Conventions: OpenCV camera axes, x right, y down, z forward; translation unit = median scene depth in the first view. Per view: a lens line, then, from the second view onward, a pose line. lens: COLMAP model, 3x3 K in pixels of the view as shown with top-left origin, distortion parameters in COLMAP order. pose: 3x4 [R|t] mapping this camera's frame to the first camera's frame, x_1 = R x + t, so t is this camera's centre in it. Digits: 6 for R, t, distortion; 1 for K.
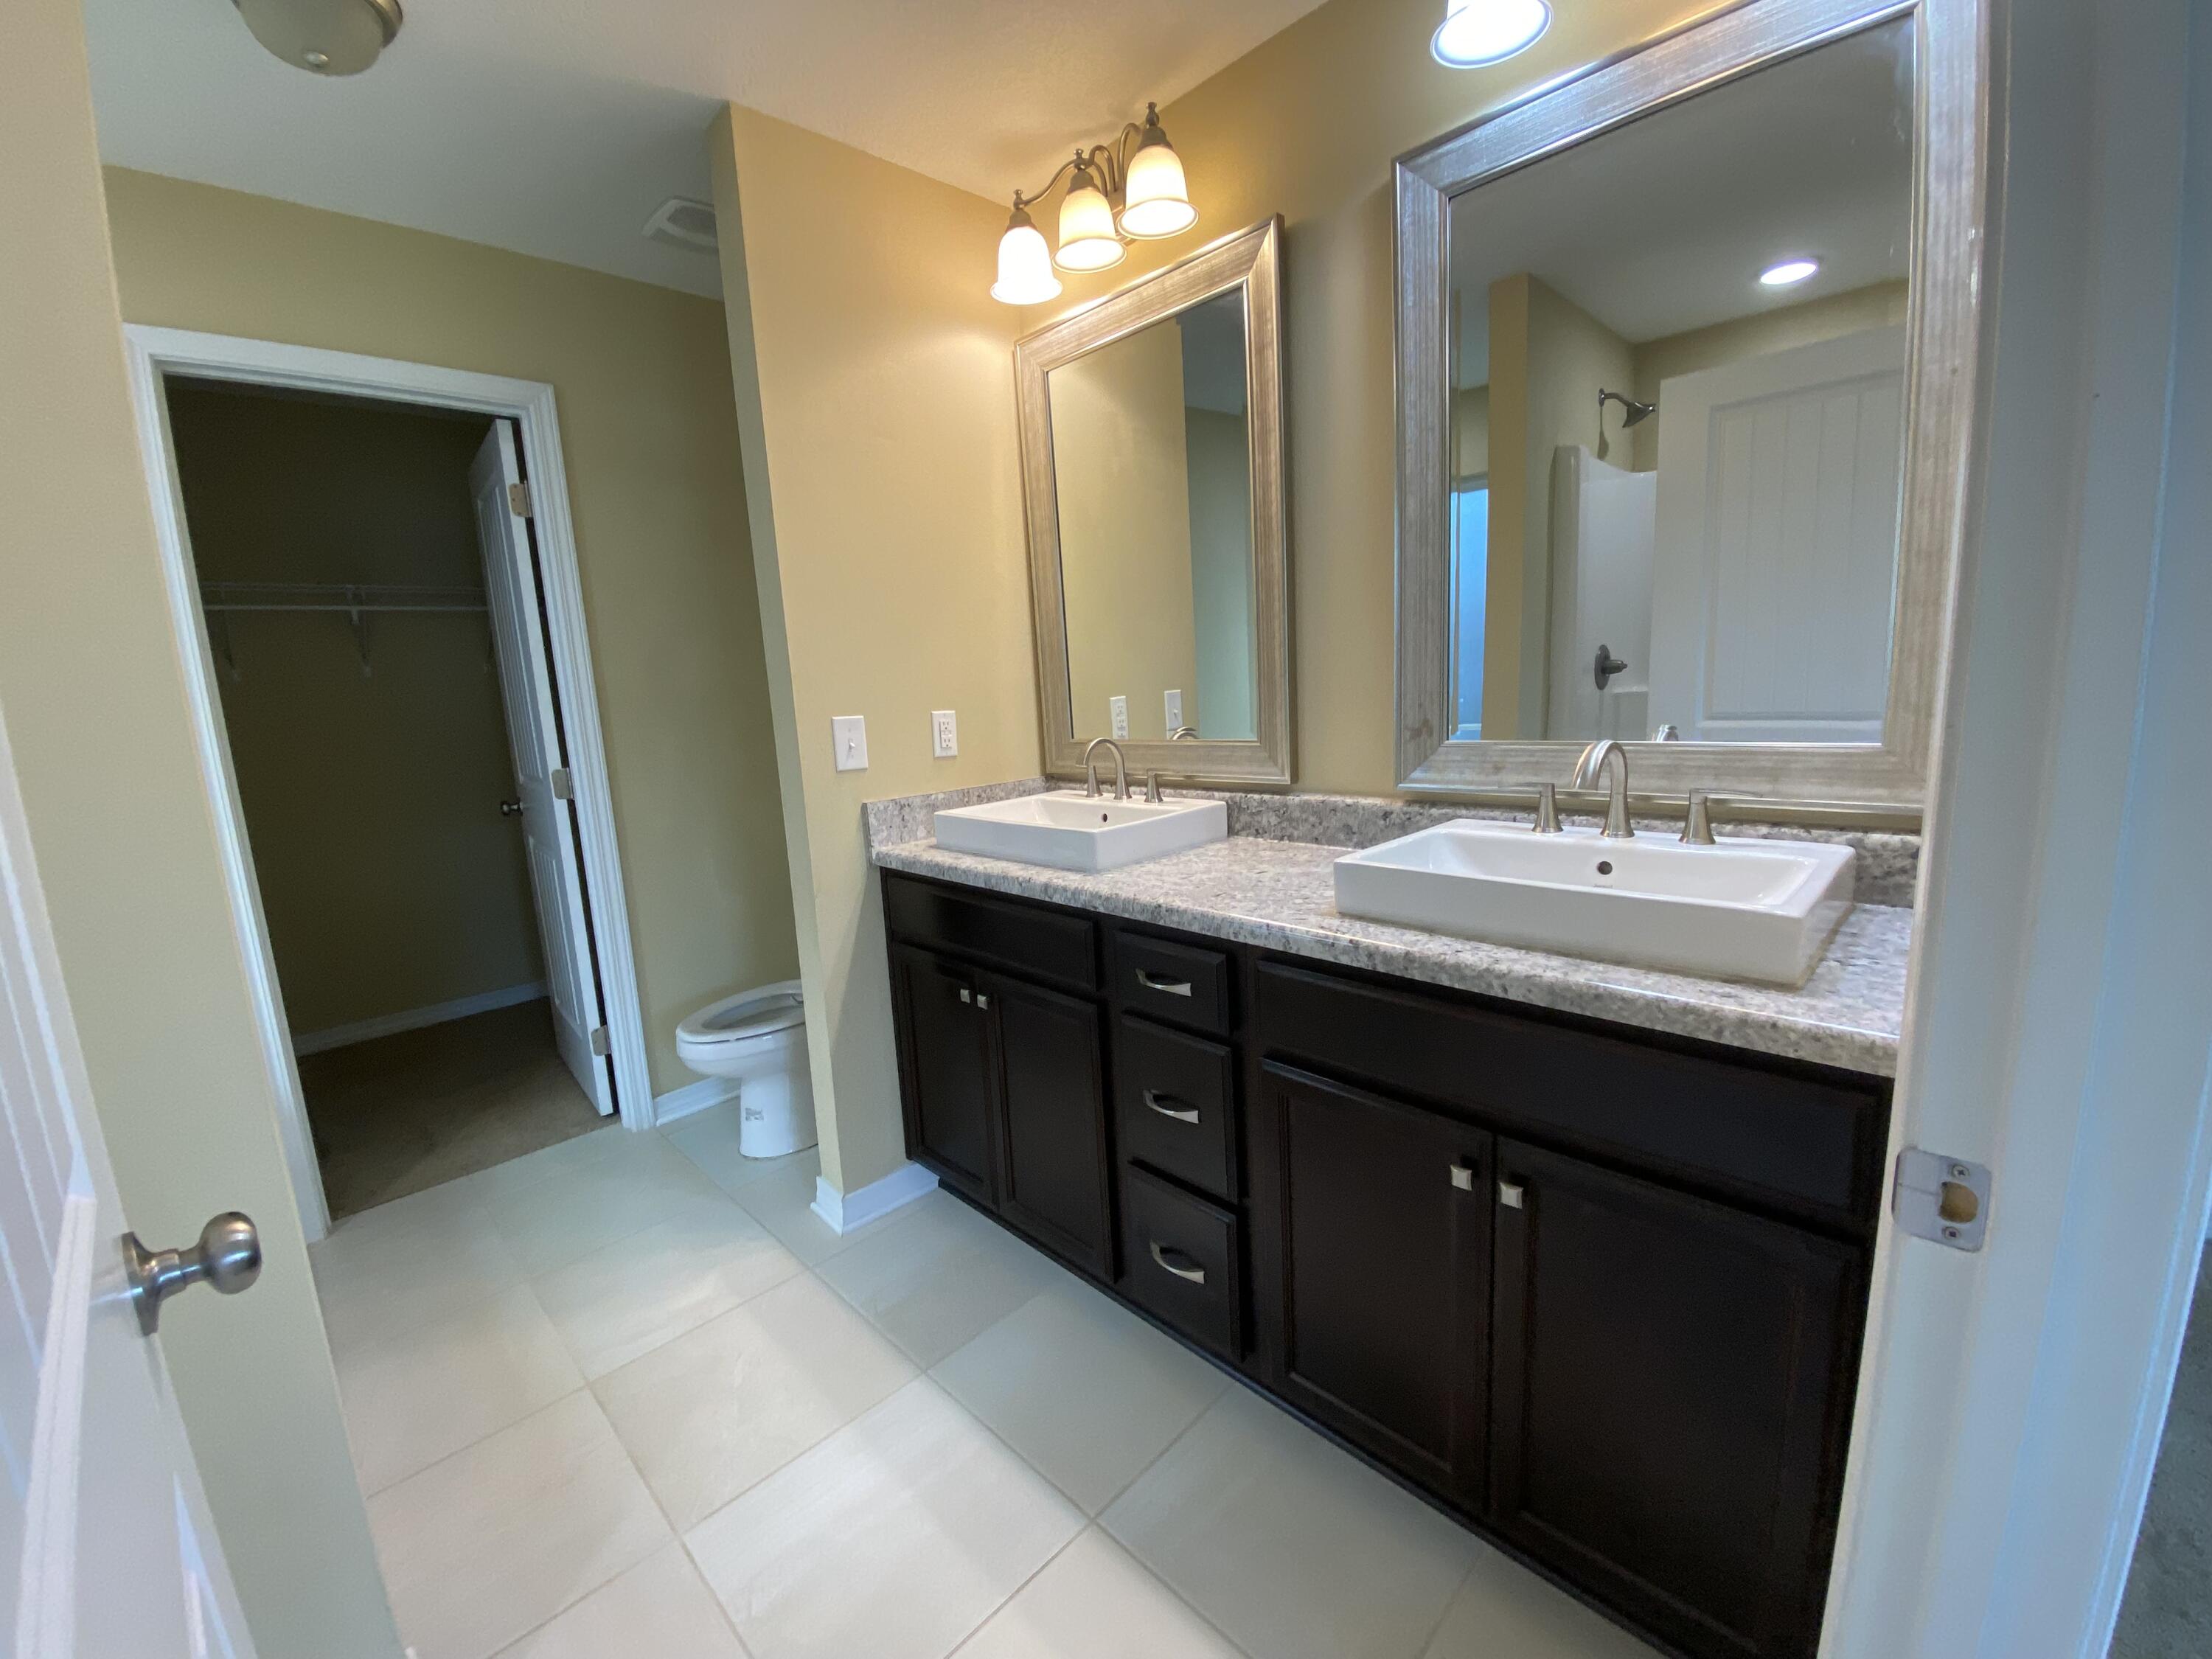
lens RADIAL K [[893.8, 0, 1135.9], [0, 893.8, 824.6], [0, 0, 1]] dist [-0.042164, -0.000076]
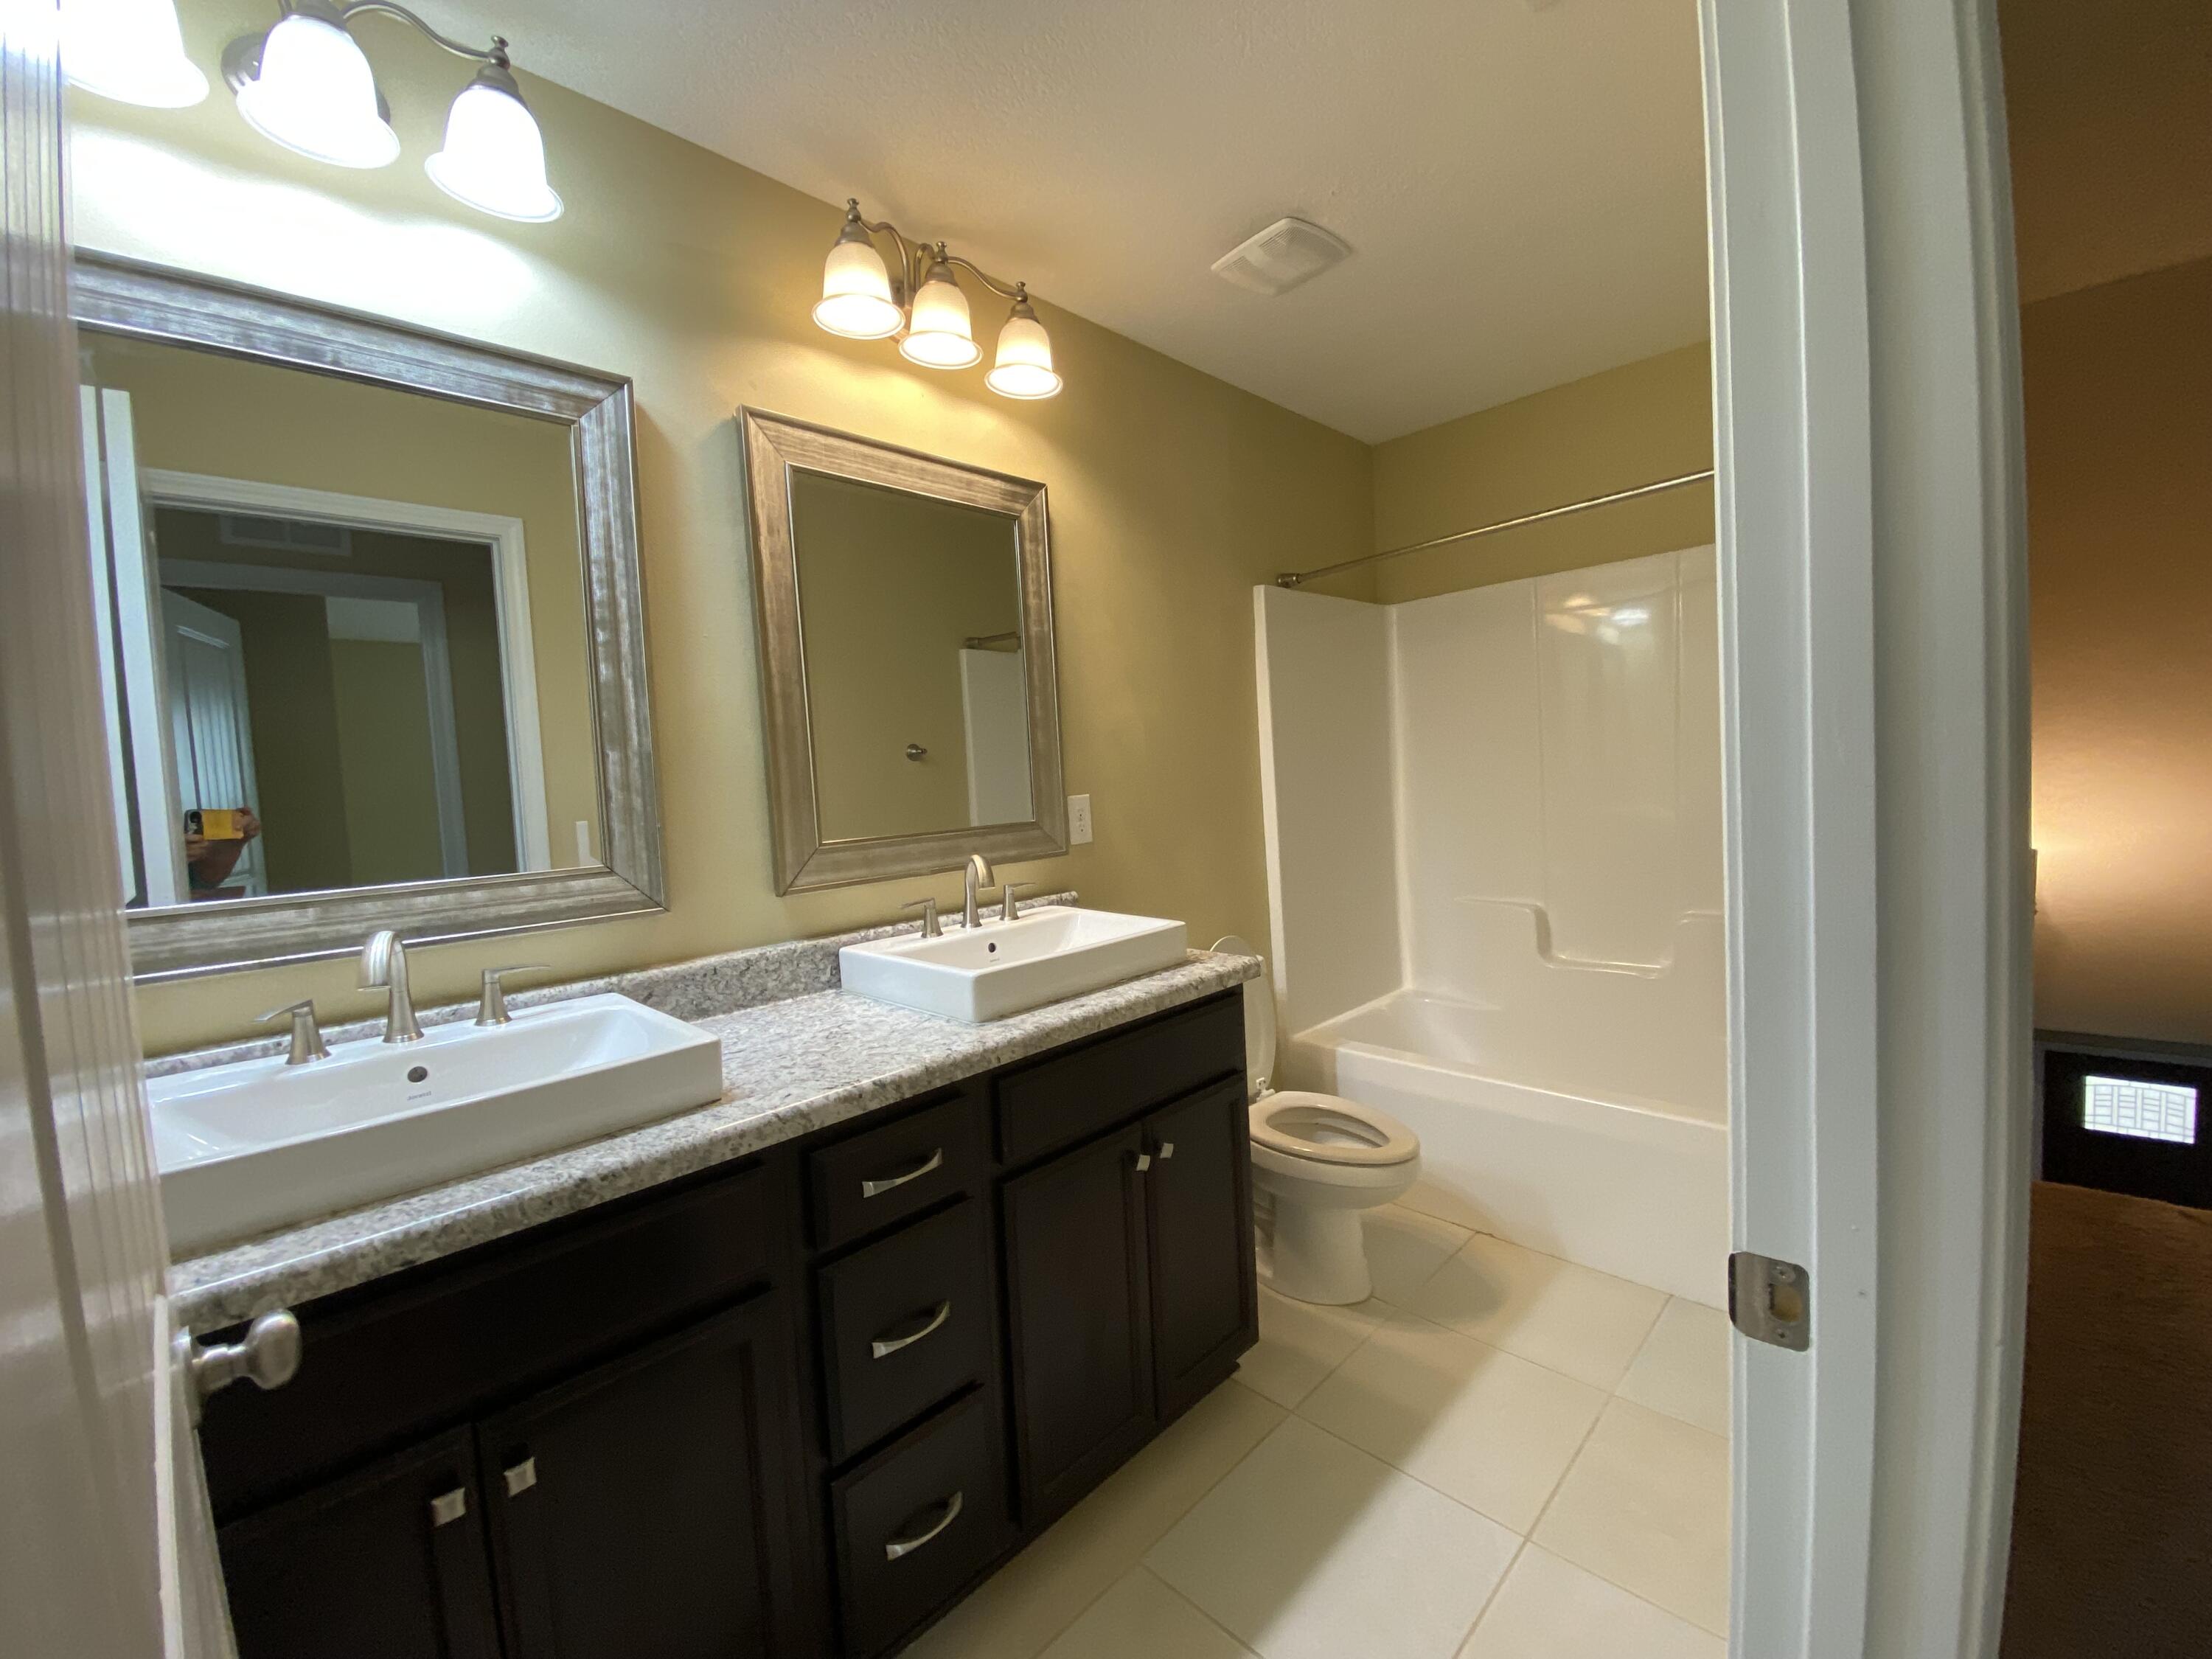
lens RADIAL K [[893.8, 0, 1135.9], [0, 893.8, 824.6], [0, 0, 1]] dist [-0.042164, -0.000076]
pose [[0.010199, -0.011440, 0.999883, -0.716032], [0.233902, 0.972221, 0.008738, -0.081986], [-0.972207, 0.233785, 0.012592, 0.667825]]
